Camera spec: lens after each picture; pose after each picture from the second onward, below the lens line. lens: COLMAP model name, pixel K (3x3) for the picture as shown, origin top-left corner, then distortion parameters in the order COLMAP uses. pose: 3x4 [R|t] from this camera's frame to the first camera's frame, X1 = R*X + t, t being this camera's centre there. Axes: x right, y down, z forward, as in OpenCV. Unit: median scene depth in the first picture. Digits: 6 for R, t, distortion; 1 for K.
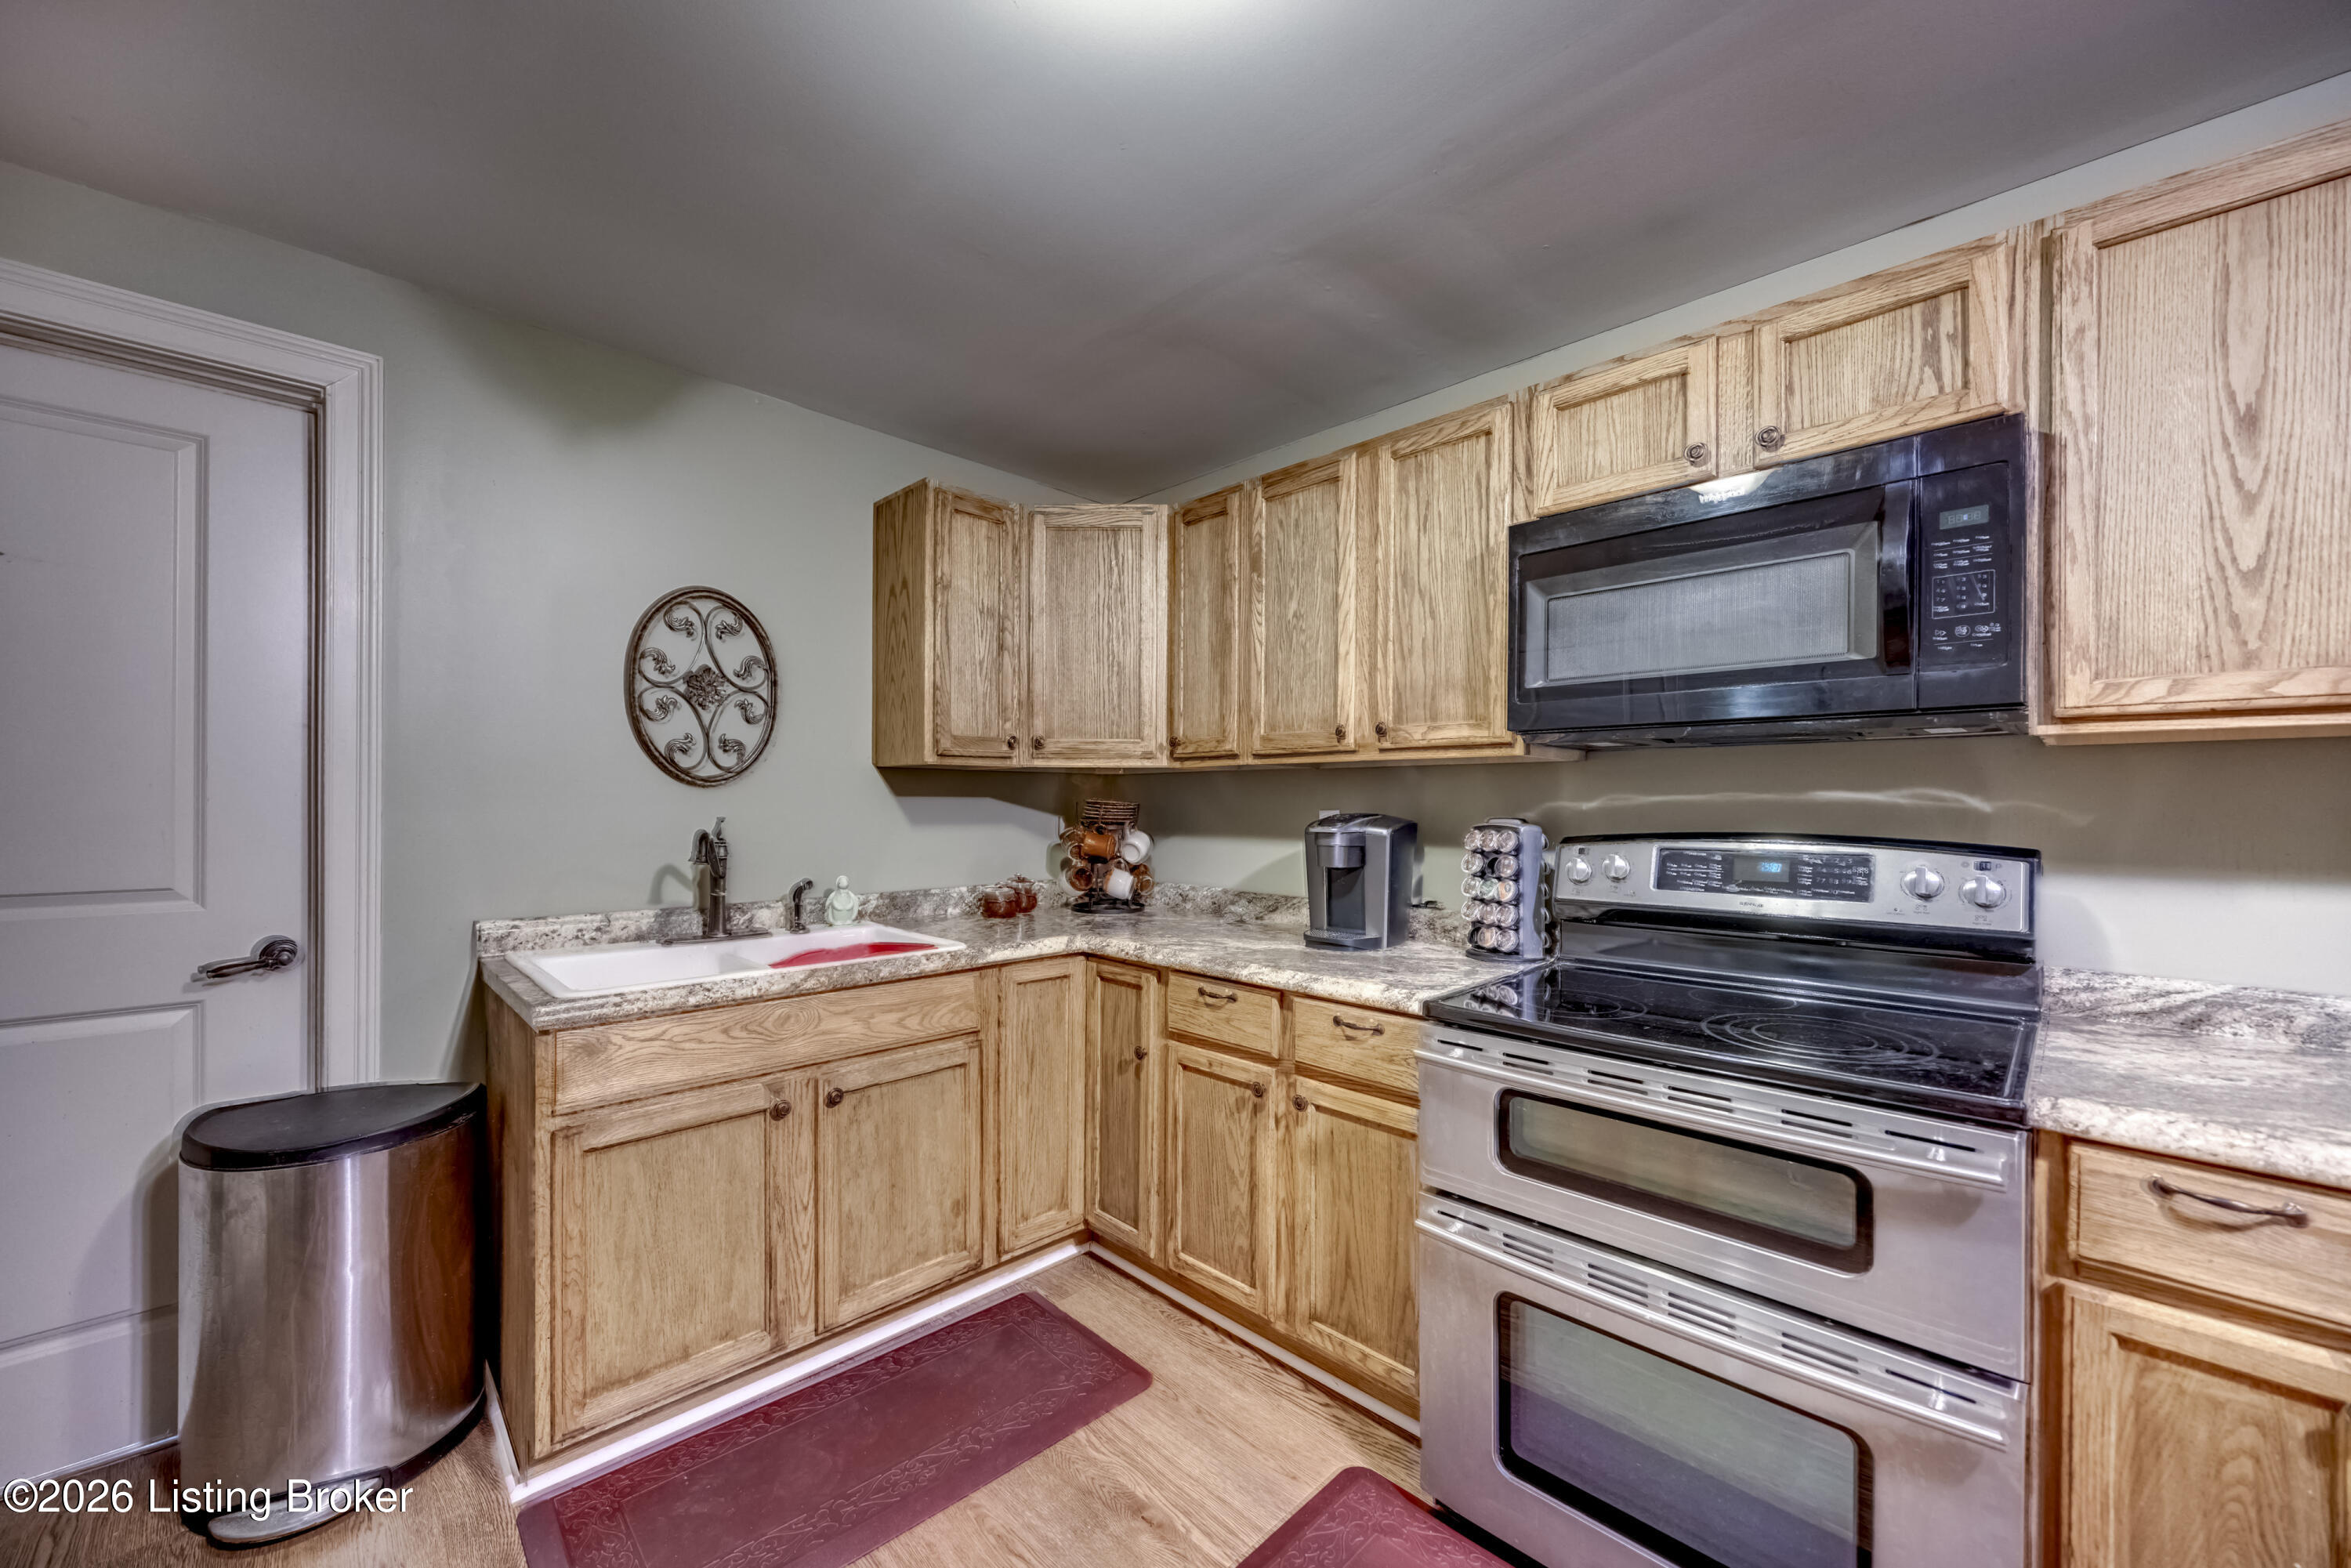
lens RADIAL K [[886.3, 0, 1193.4], [0, 886.3, 796.2], [0, 0, 1]] dist [-0.000582, 0.000264]
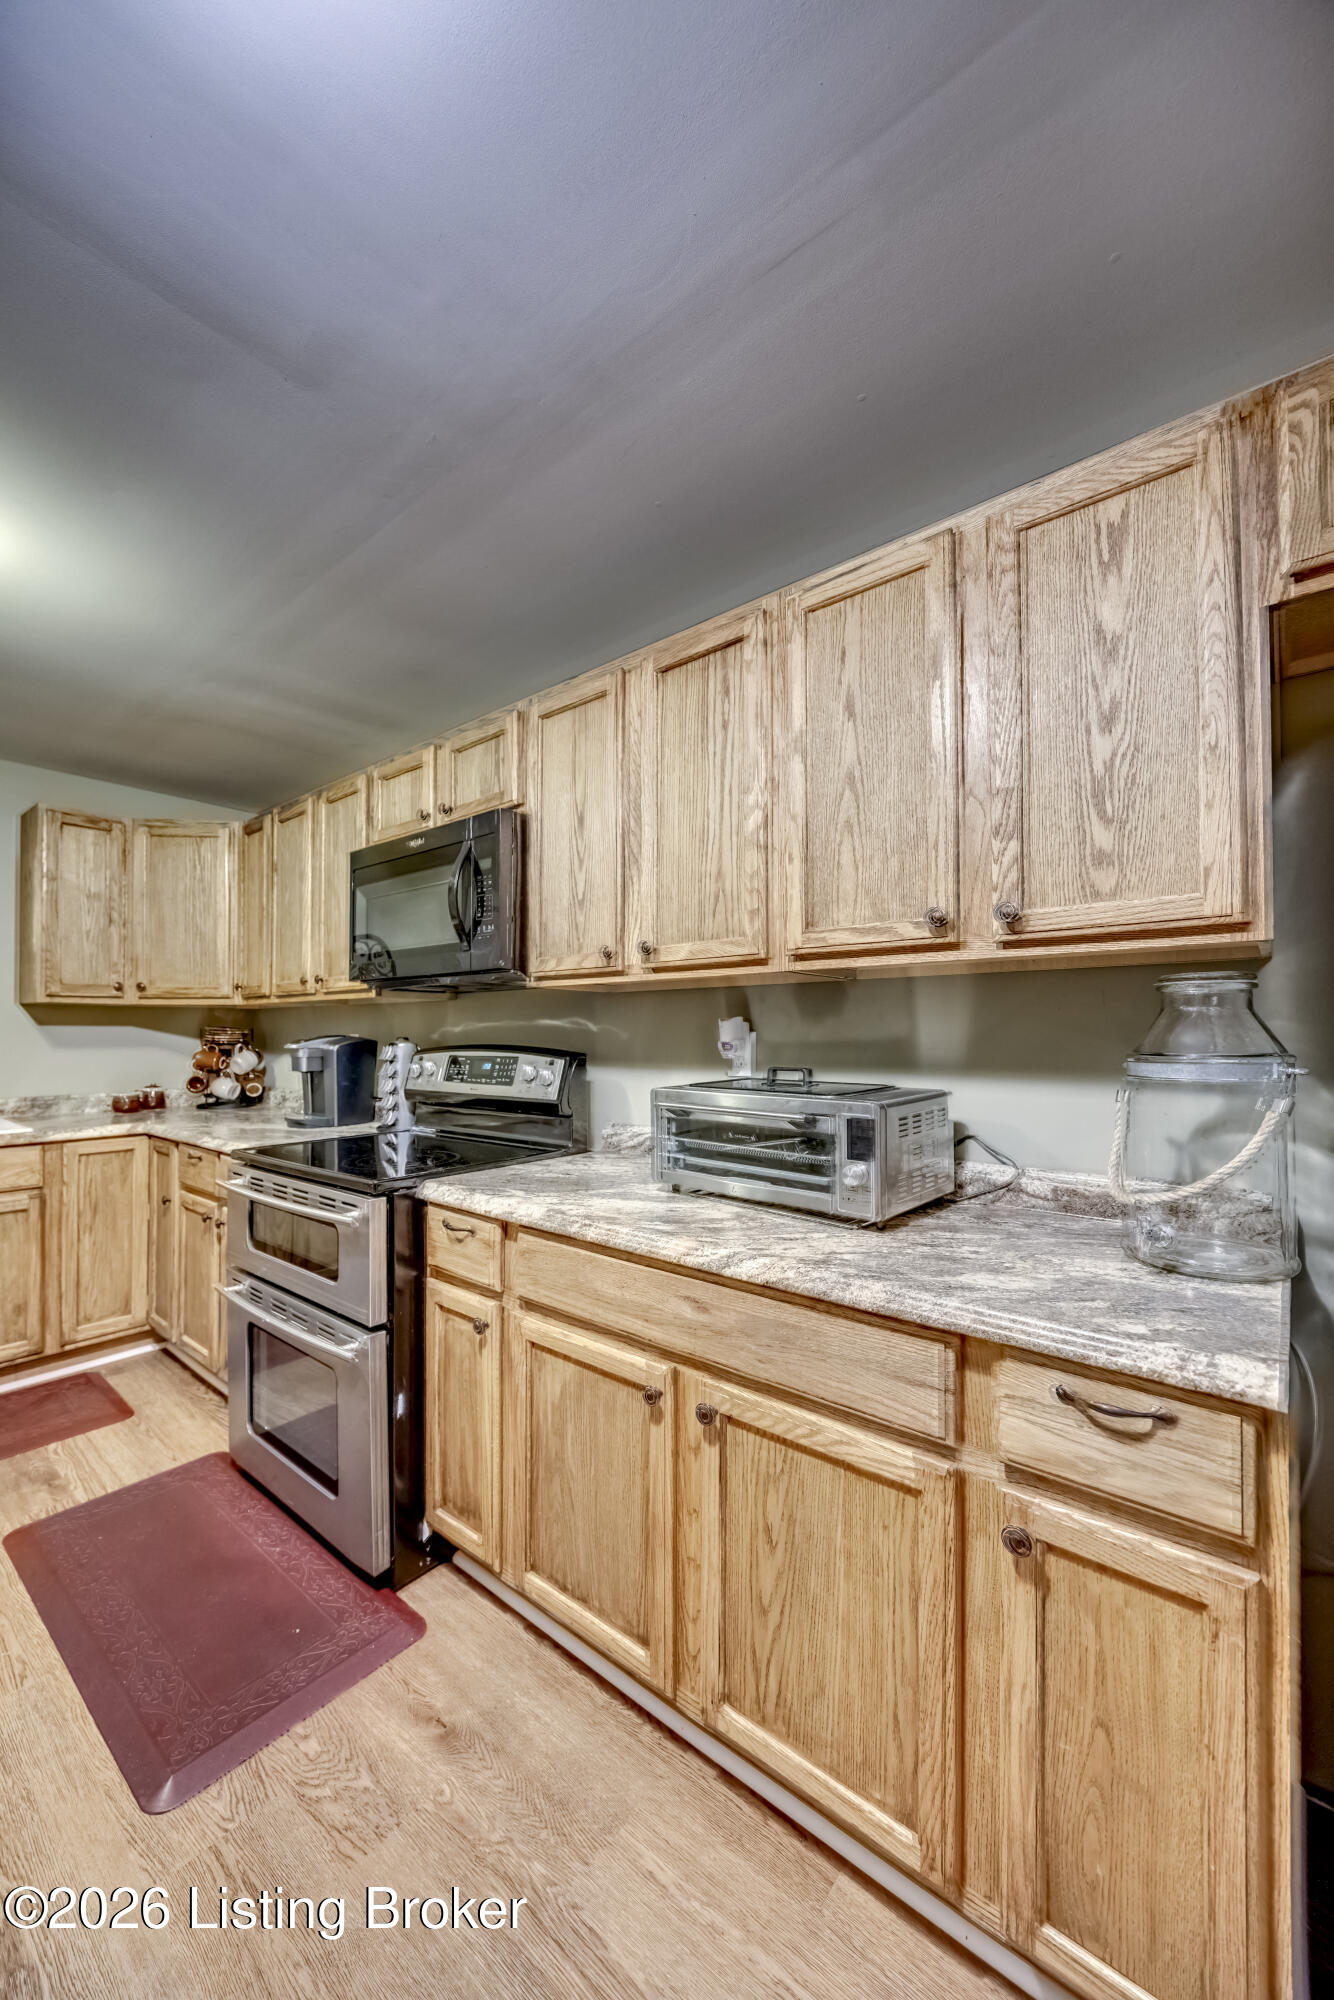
lens RADIAL K [[754.0, 0, 654.4], [0, 754.0, 1011.3], [0, 0, 1]] dist [-0.000582, 0.000264]
pose [[0.996424, -0.005224, 0.084332, 0.614500], [0.006711, 0.999827, -0.017360, 0.003741], [-0.084226, 0.017864, 0.996287, -0.299888]]
